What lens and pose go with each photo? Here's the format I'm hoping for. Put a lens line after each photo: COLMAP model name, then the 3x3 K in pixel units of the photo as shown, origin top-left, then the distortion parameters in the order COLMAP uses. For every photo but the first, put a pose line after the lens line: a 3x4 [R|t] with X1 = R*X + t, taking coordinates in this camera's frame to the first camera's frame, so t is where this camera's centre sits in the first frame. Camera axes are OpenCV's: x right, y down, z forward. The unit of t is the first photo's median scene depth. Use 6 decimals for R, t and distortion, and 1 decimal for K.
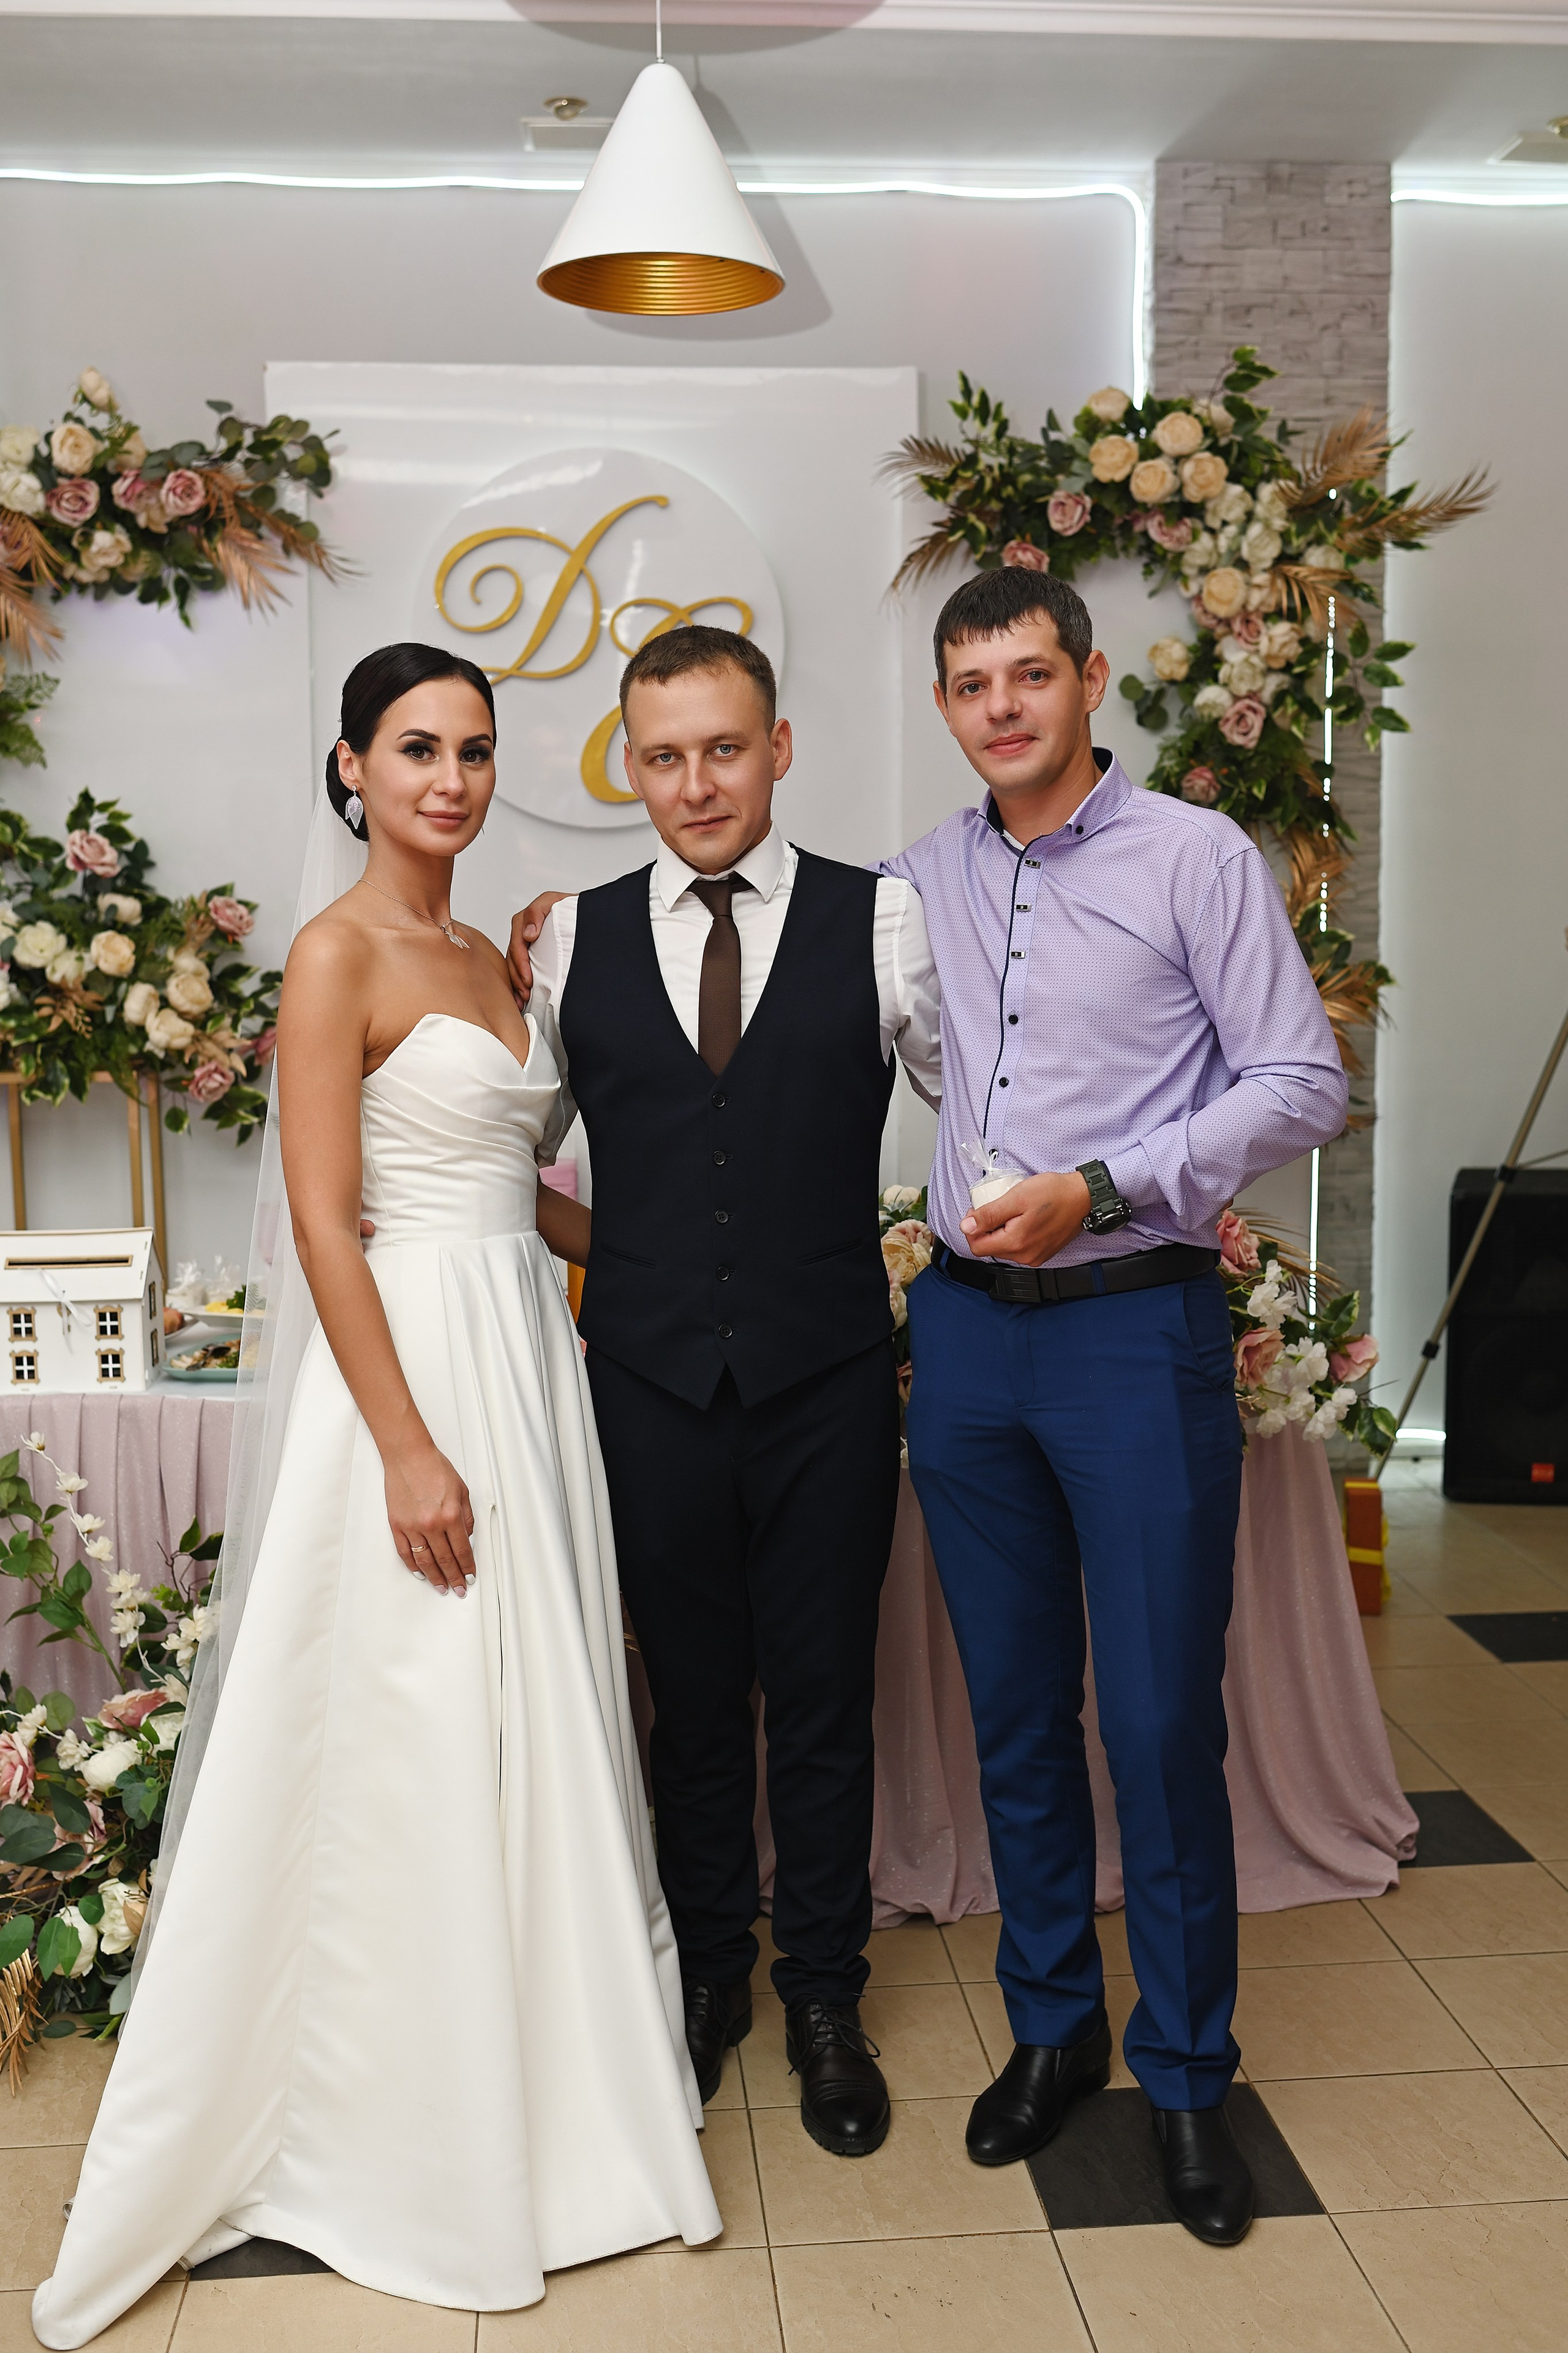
lens RADIAL K [[2450.3, 0, 794.3], [0, 2450.3, 1187.3], [0, 0, 1]] dist [0.013100, 0.000000]
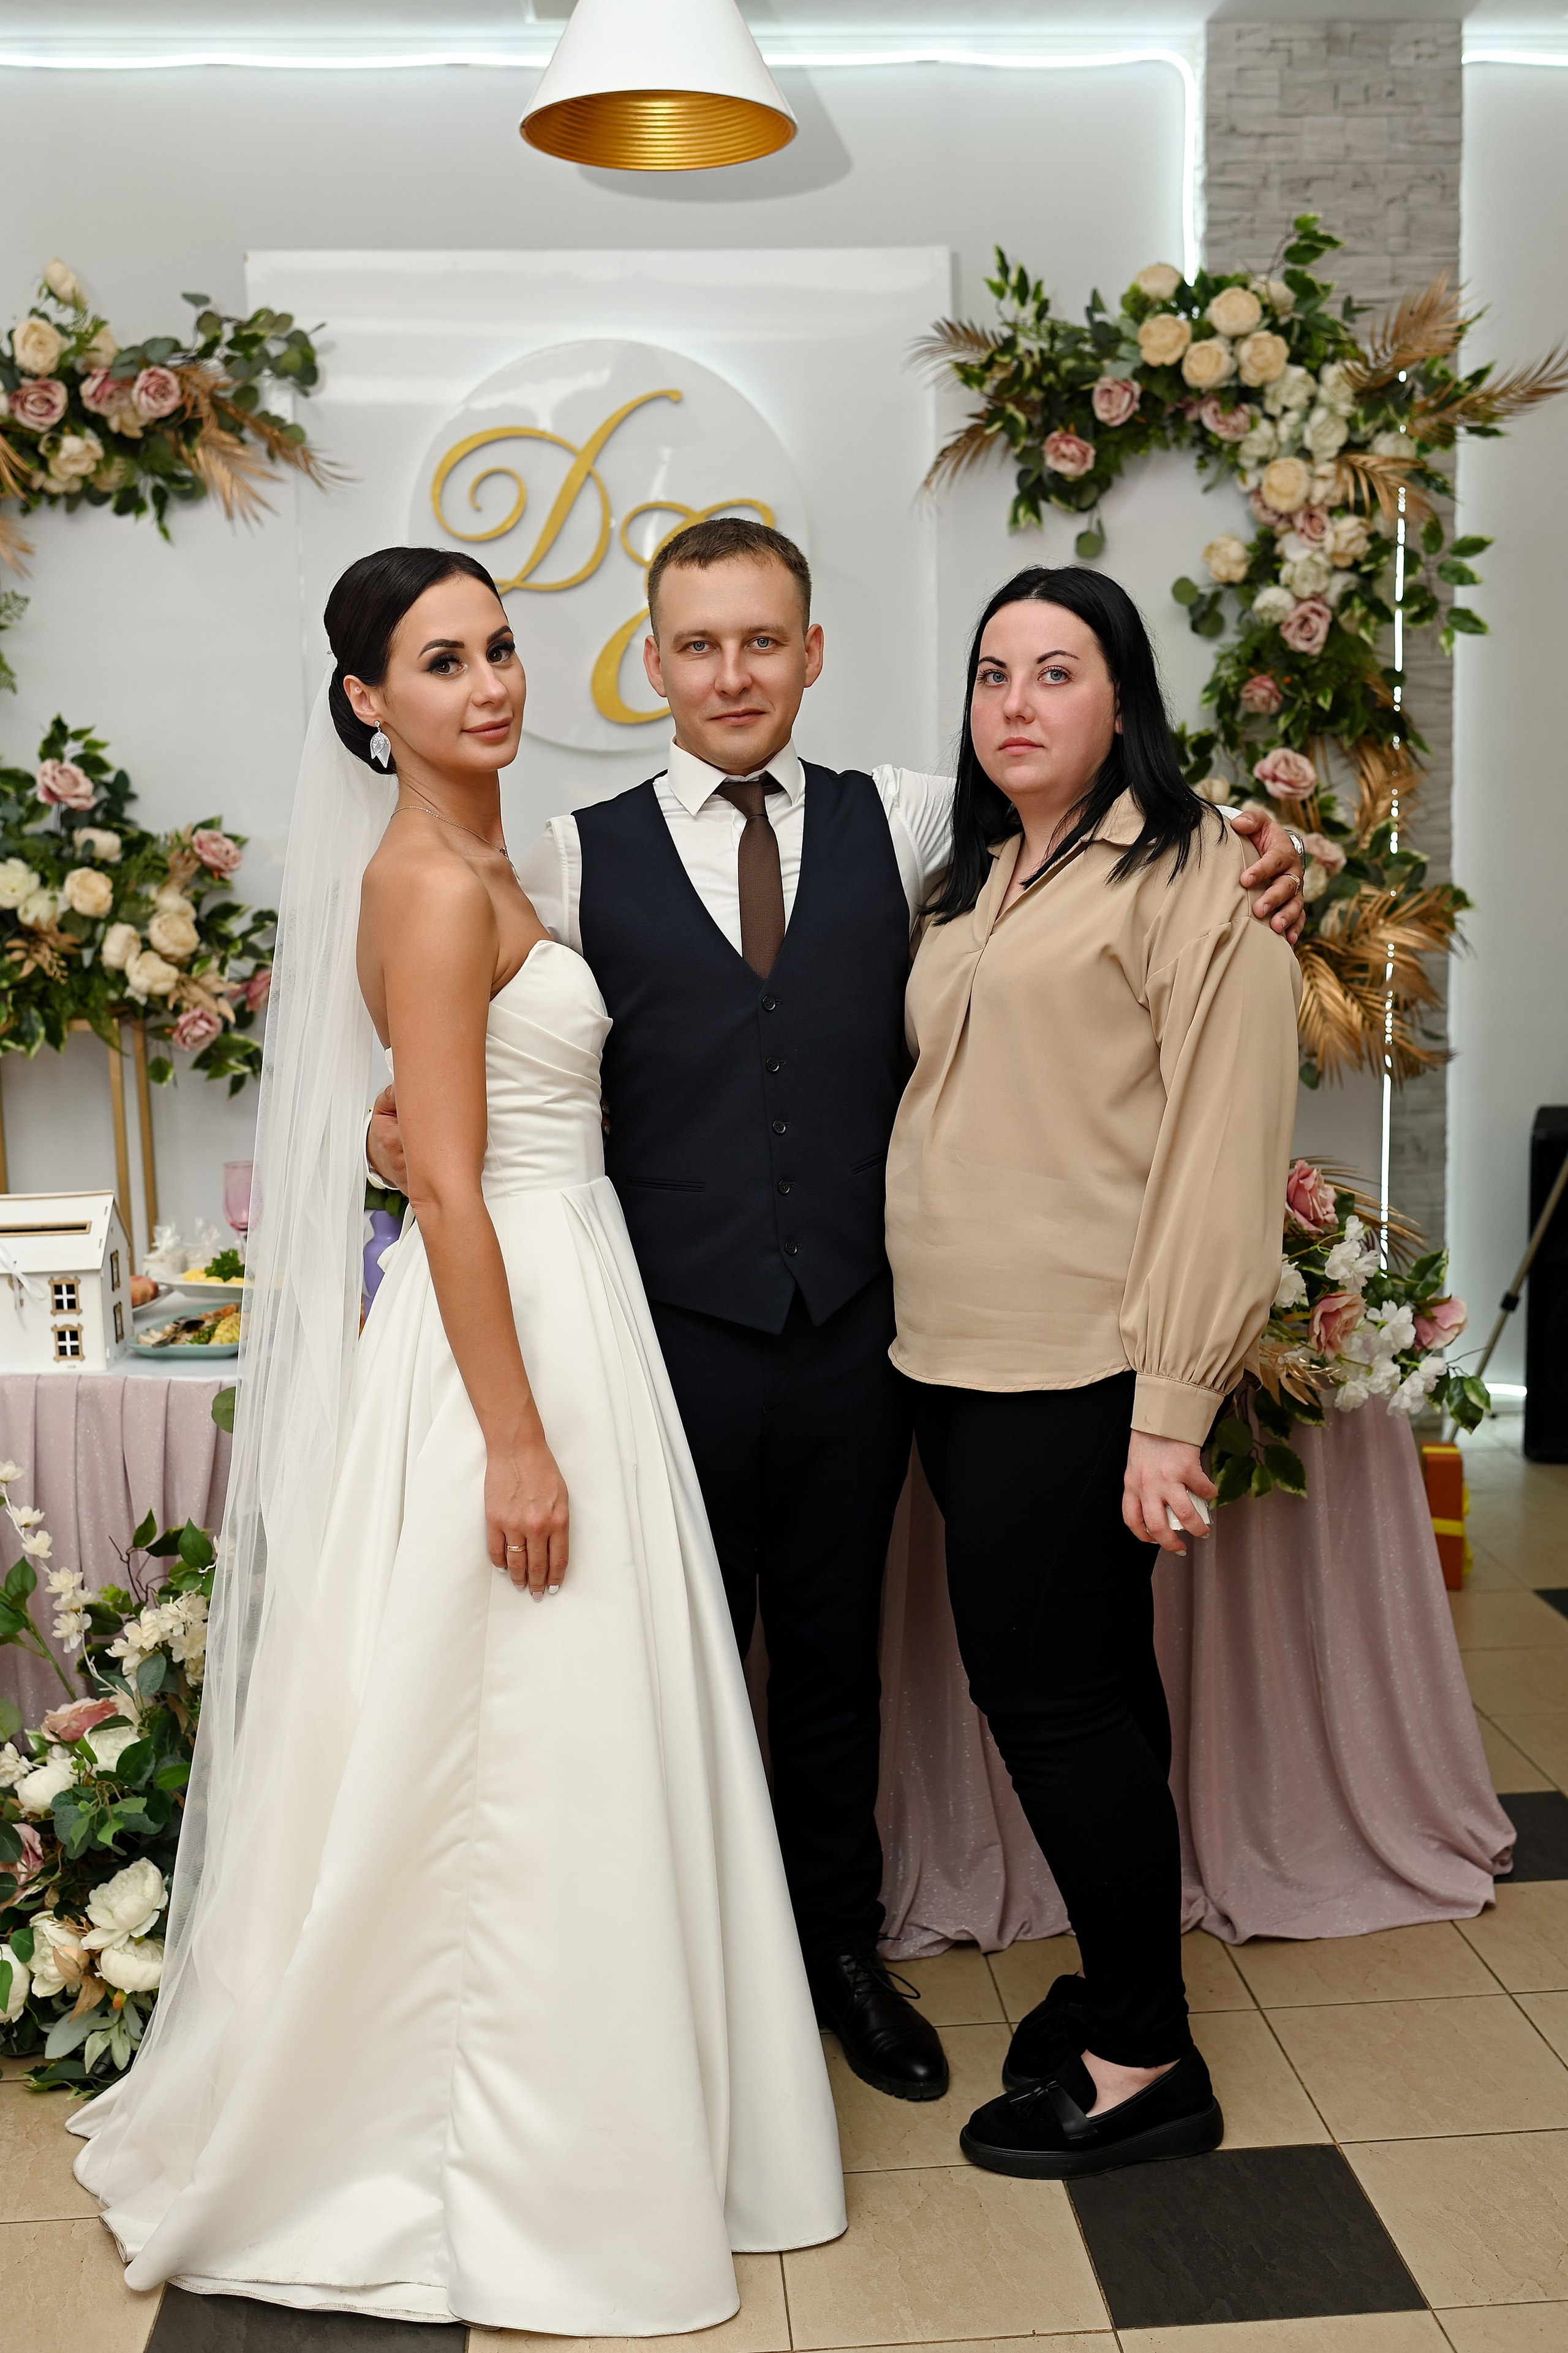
lens RADIAL K [[2450.3, 0, 796.7], [0, 2450.3, 1167.8], [0, 0, 1]] dist [0.013100, 0.000000]
pose [[0.999762, -0.010314, -0.019231, 0.006802], [0.010631, 0.999808, 0.016477, -0.003236], [0.019057, -0.016677, 0.999679, 0.071190]]
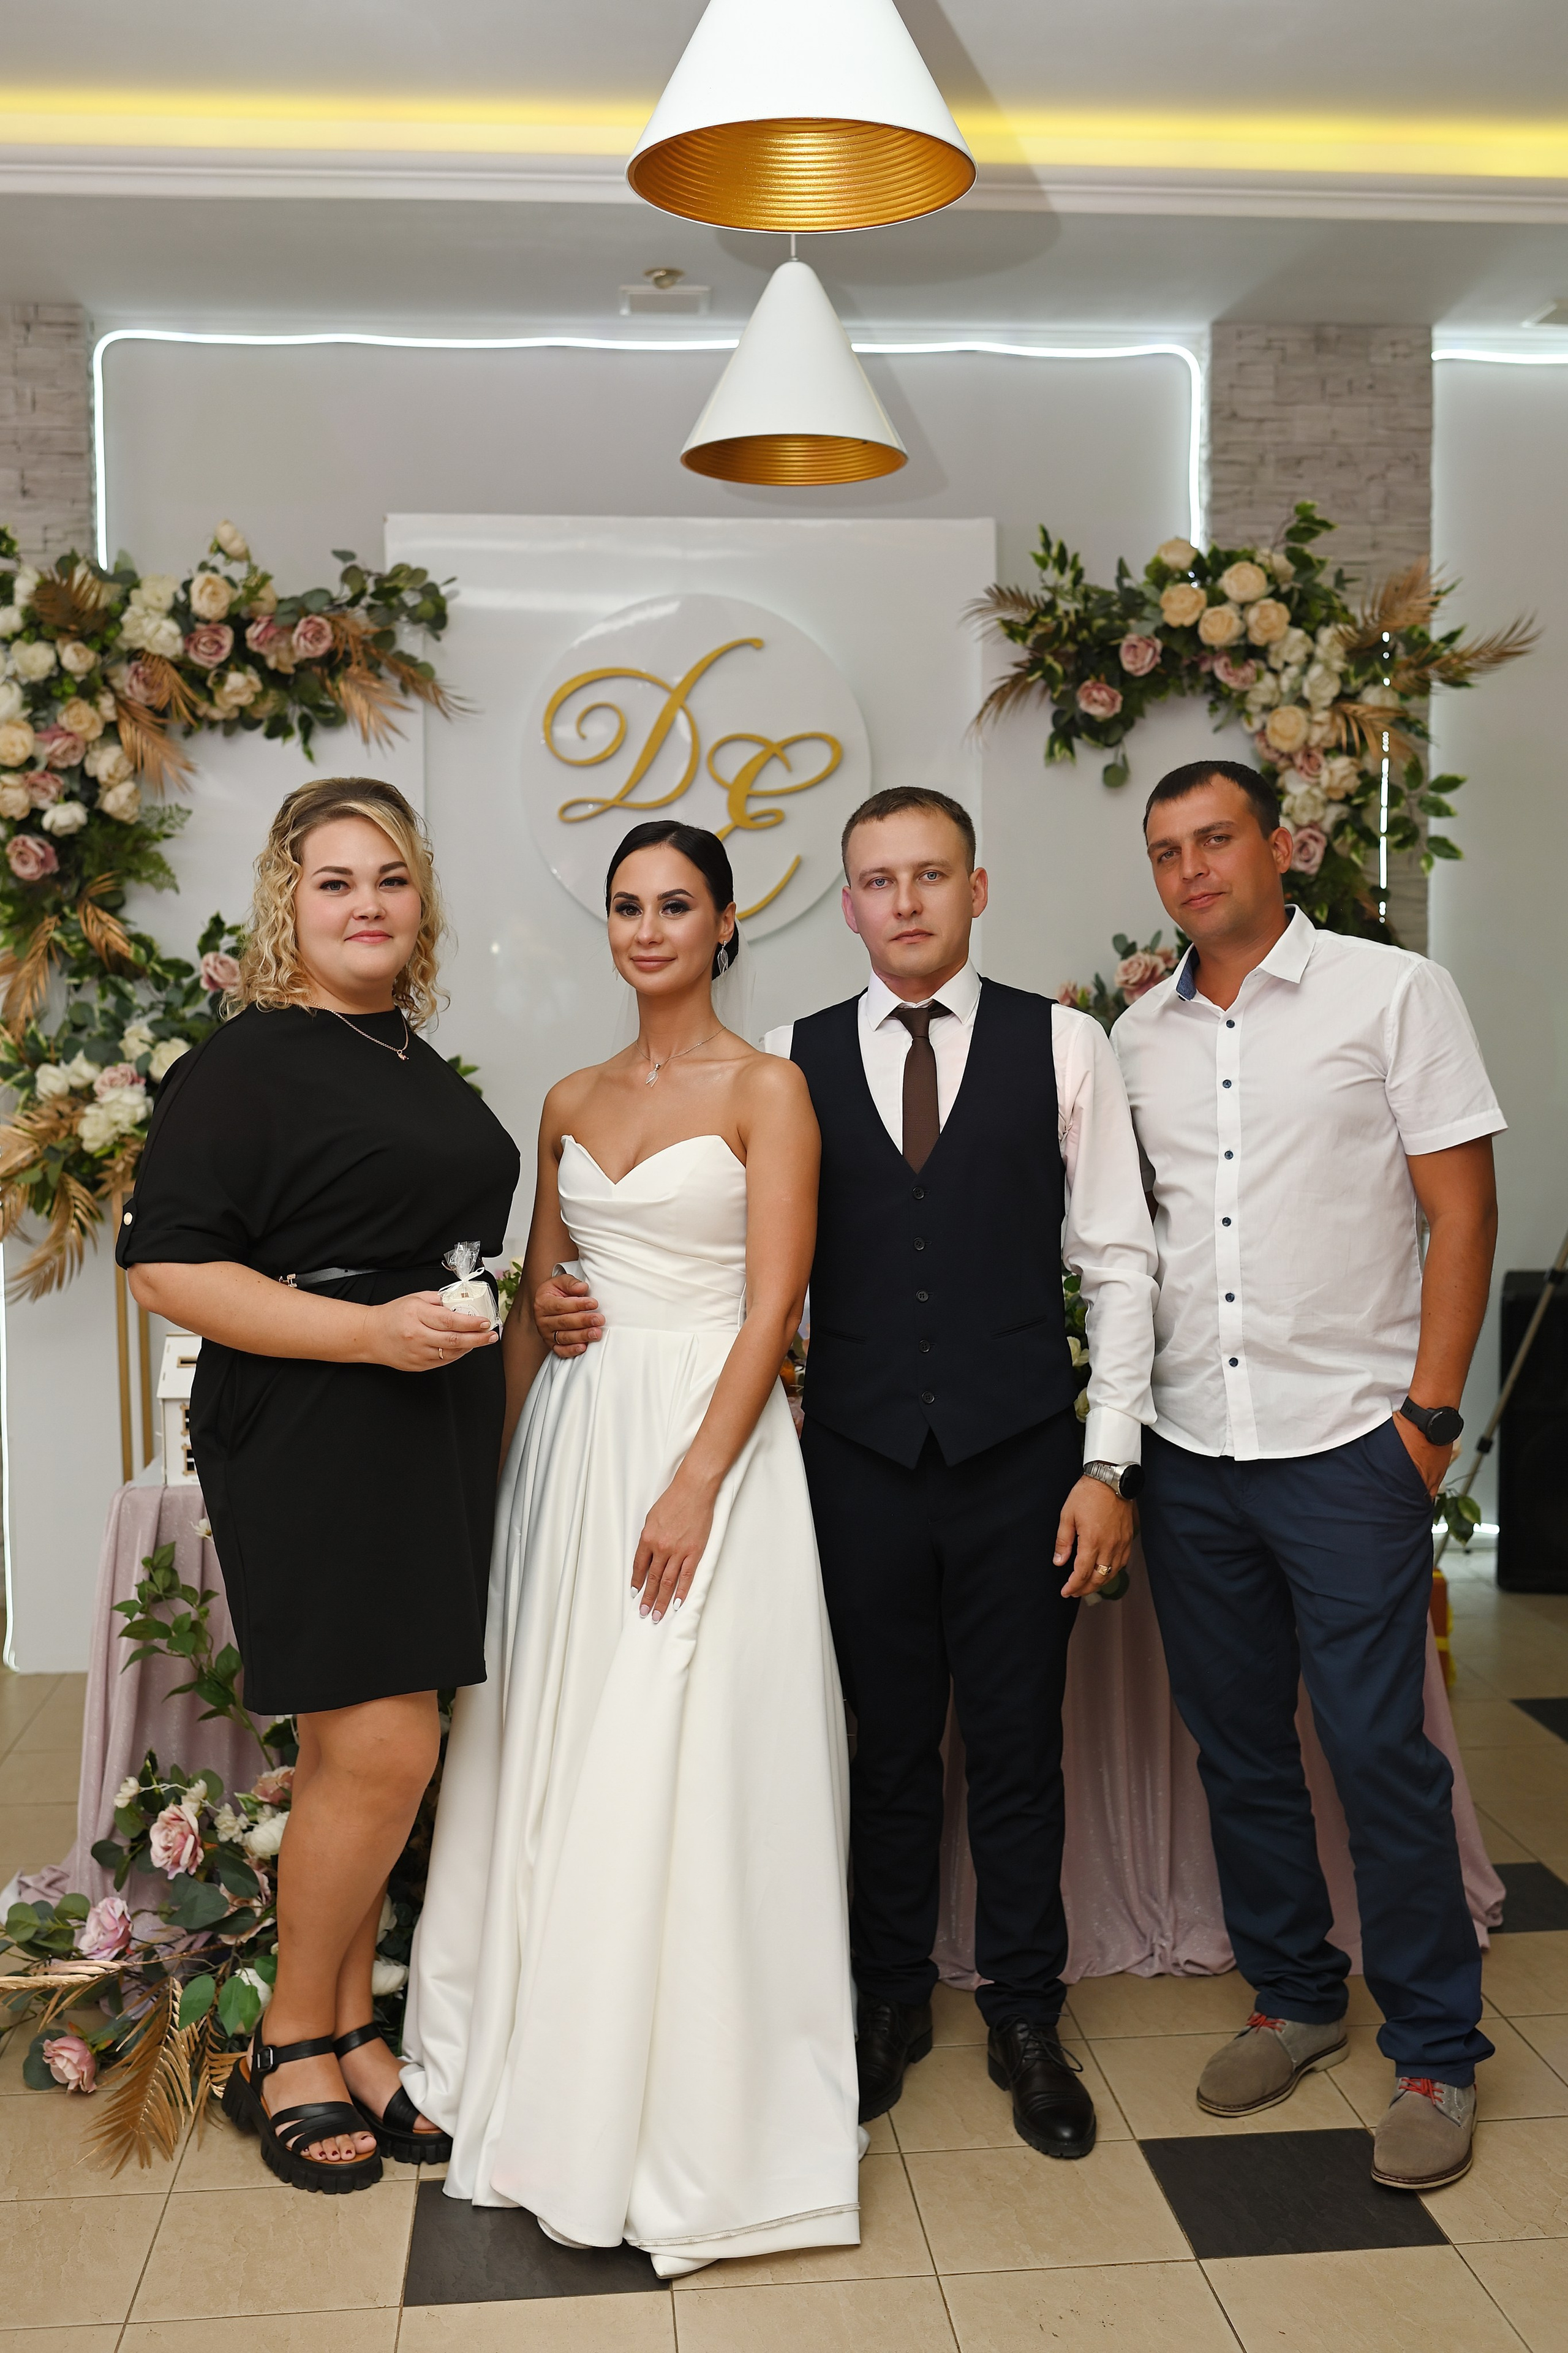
lens RADIAL K [[2450.3, 0, 802.4], [0, 2450.3, 1182.8], [0, 0, 1]] dist [0.013100, 0.000000]
pose [[0.999982, -0.000433, 0.006059, -0.041415], [0.000706, 0.998984, -0.045061, 0.001673], [-0.006034, 0.045065, 0.998966, -0.051412]]
